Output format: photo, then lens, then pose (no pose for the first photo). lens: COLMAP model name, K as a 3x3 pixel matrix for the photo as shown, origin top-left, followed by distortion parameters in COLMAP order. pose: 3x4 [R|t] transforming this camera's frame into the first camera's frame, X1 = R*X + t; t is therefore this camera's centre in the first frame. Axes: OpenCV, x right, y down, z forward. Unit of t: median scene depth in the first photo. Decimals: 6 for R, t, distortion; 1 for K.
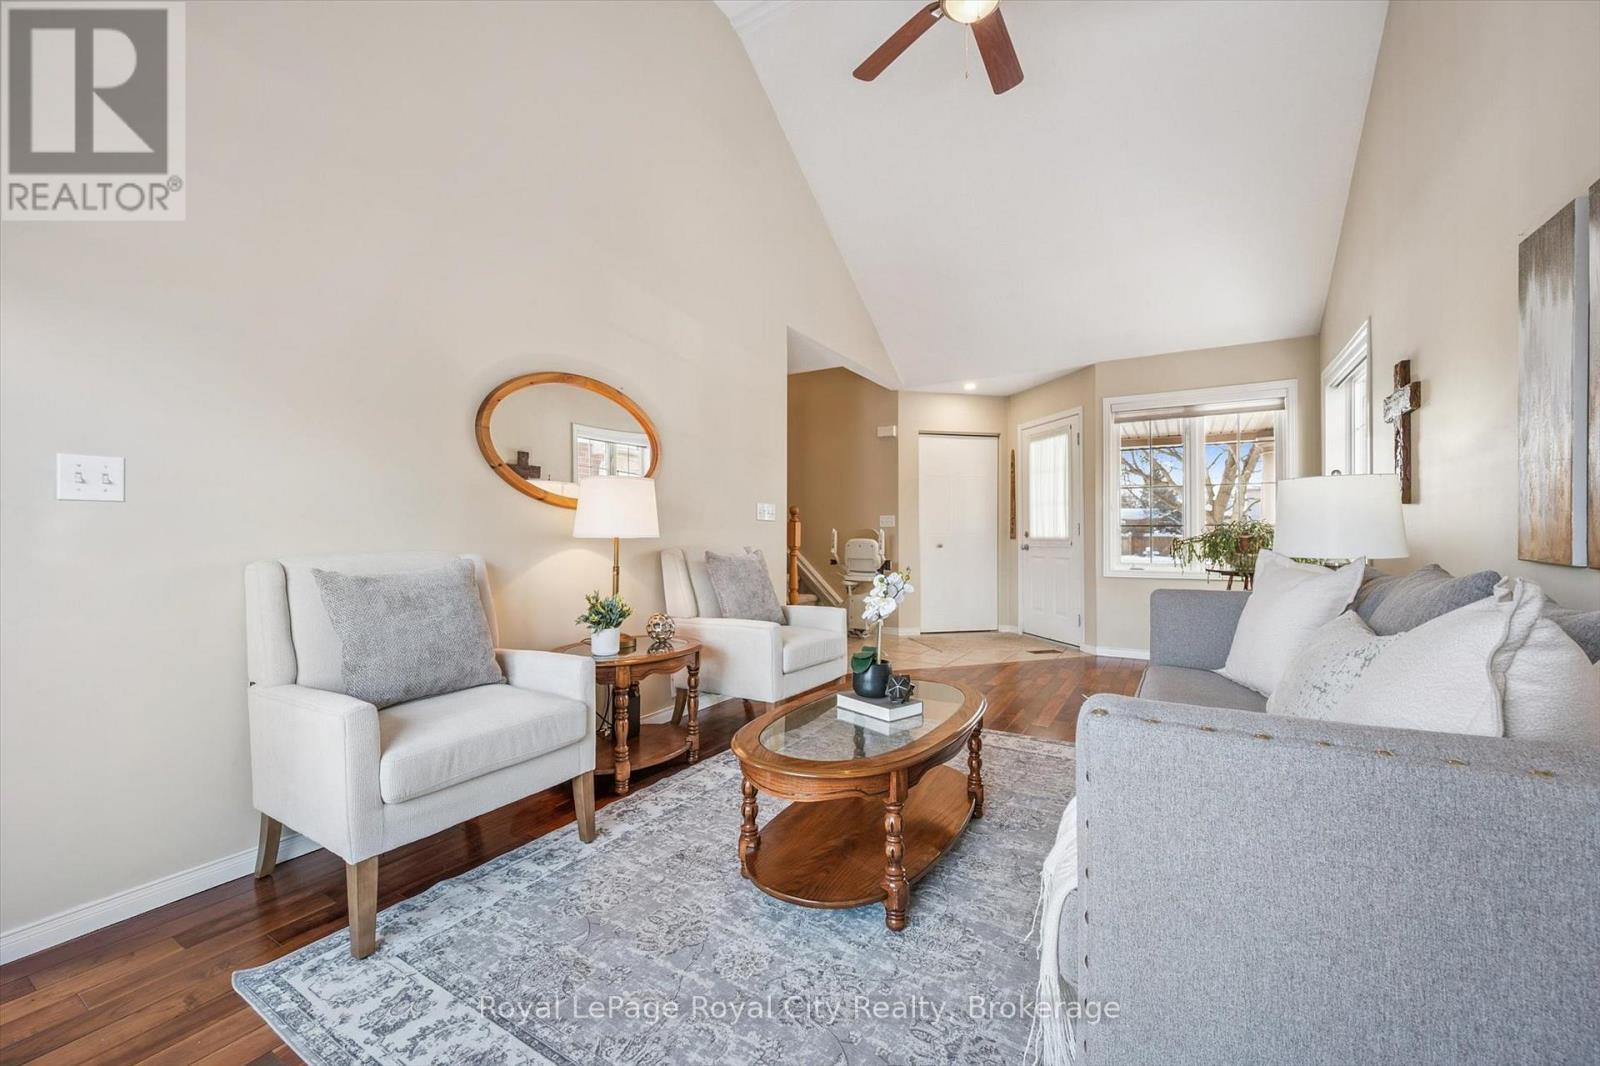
lens RADIAL K [[629.5, 0, 801.0], [0, 629.5, 527.1], [0, 0, 1]] dist [-0.000620, 0.000040]
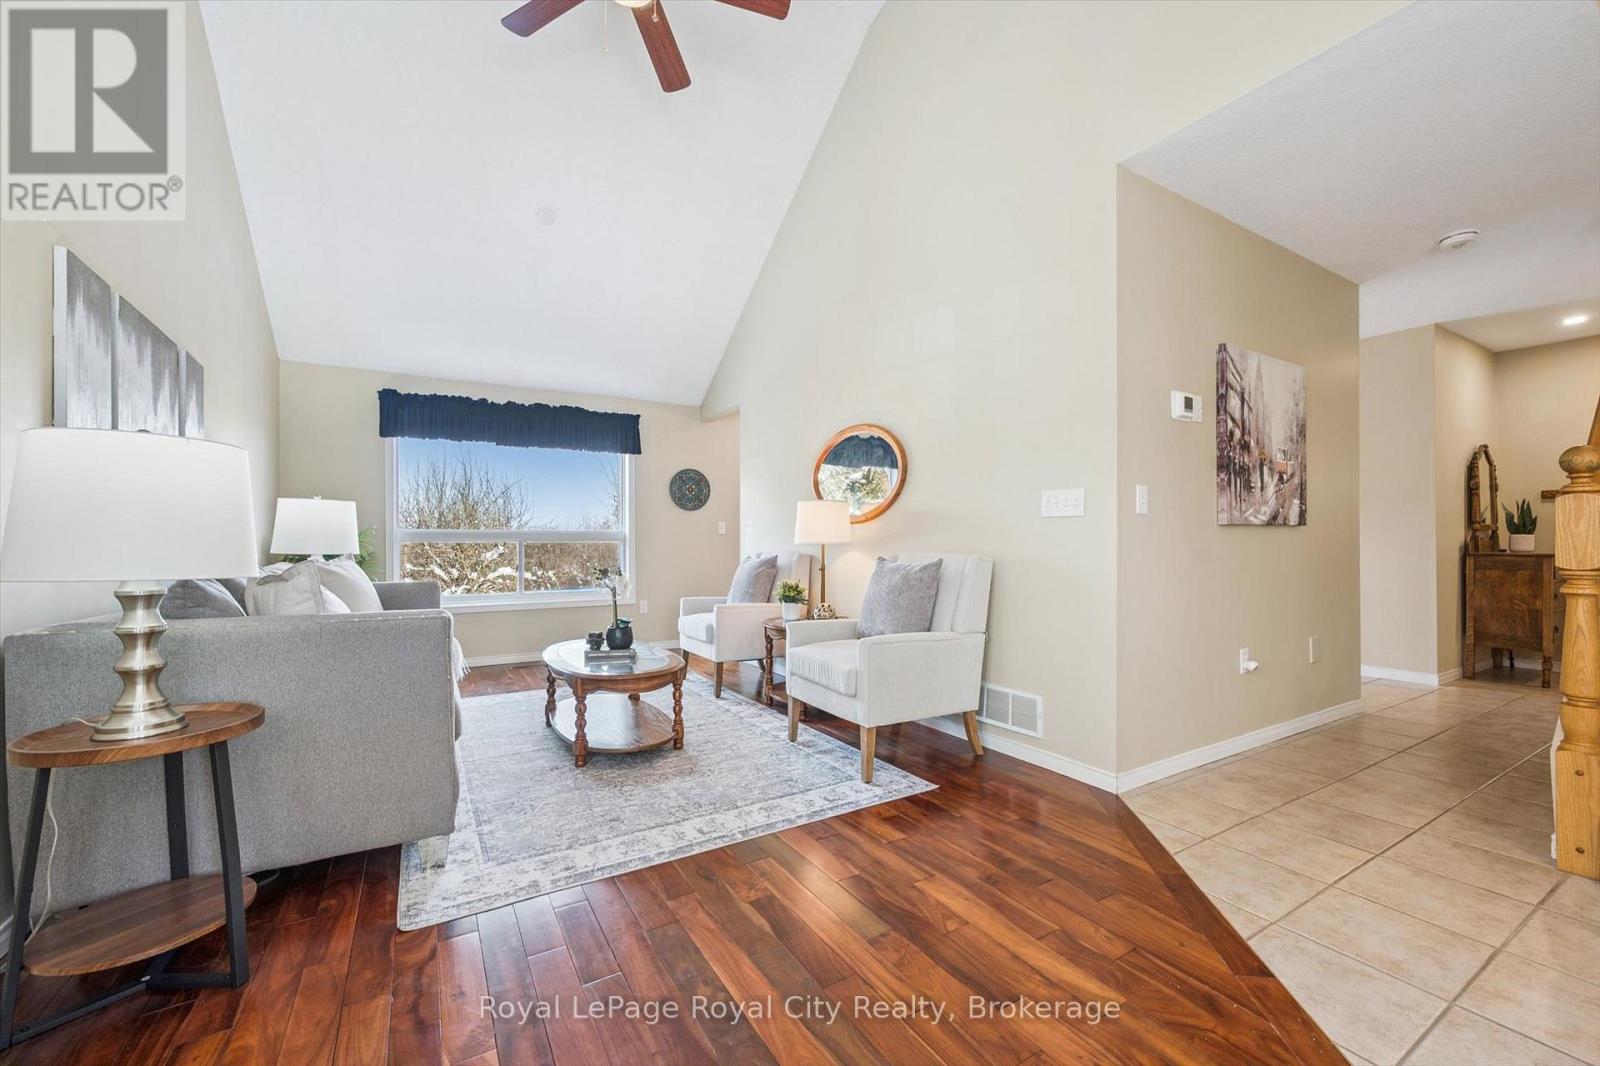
lens RADIAL K [[640.3, 0, 801.6], [0, 640.3, 529.1], [0, 0, 1]] dist [-0.001968, -0.000554]
pose [[-0.464876, -0.013712, -0.885269, 0.992637], [0.016379, 0.999576, -0.024084, 0.020161], [0.885224, -0.025696, -0.464454, 1.638961]]
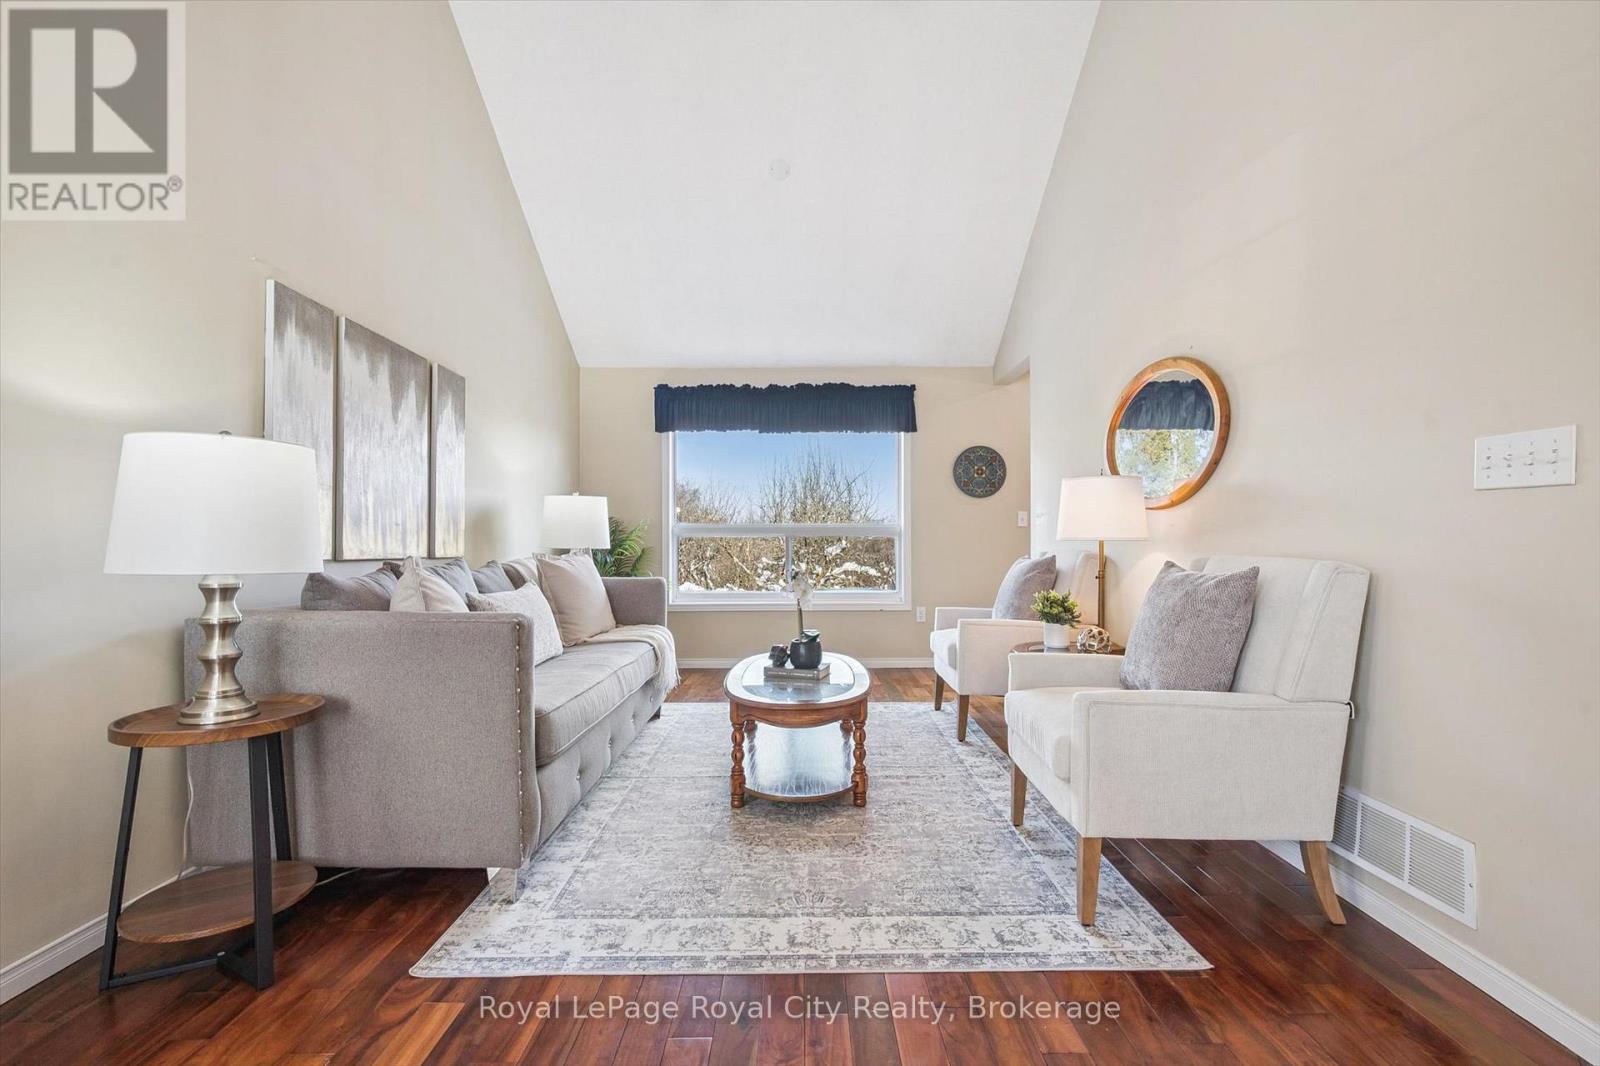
lens RADIAL K [[723.5, 0, 801.1], [0, 723.5, 517.9], [0, 0, 1]] dist [0.002604, 0.000907]
pose [[-0.849762, -0.009693, -0.527077, 0.675643], [0.011306, 0.999266, -0.036605, 0.020920], [0.527045, -0.037065, -0.849029, 1.719430]]
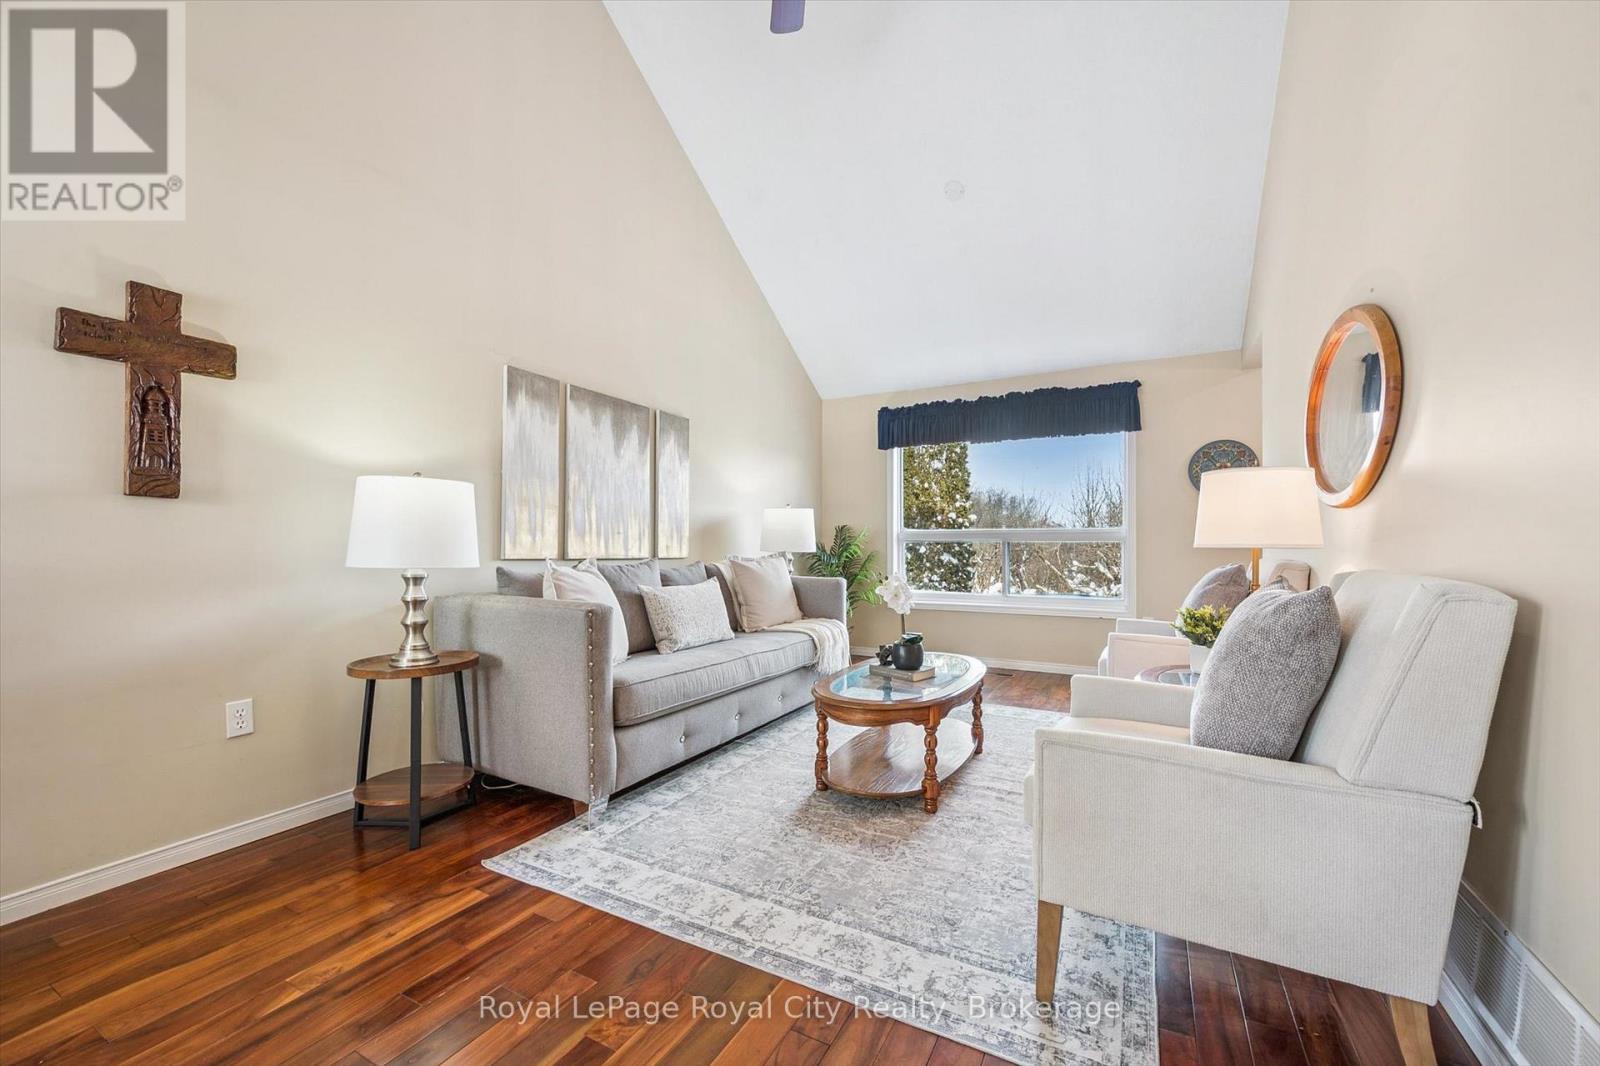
lens RADIAL K [[629.5, 0, 801.0], [0, 629.5, 527.1], [0, 0, 1]] dist [-0.000620, 0.000040]
pose [[-0.998236, 0.002464, -0.059327, 0.308264], [0.004626, 0.999329, -0.036322, 0.020096], [0.059197, -0.036532, -0.997578, 1.770150]]
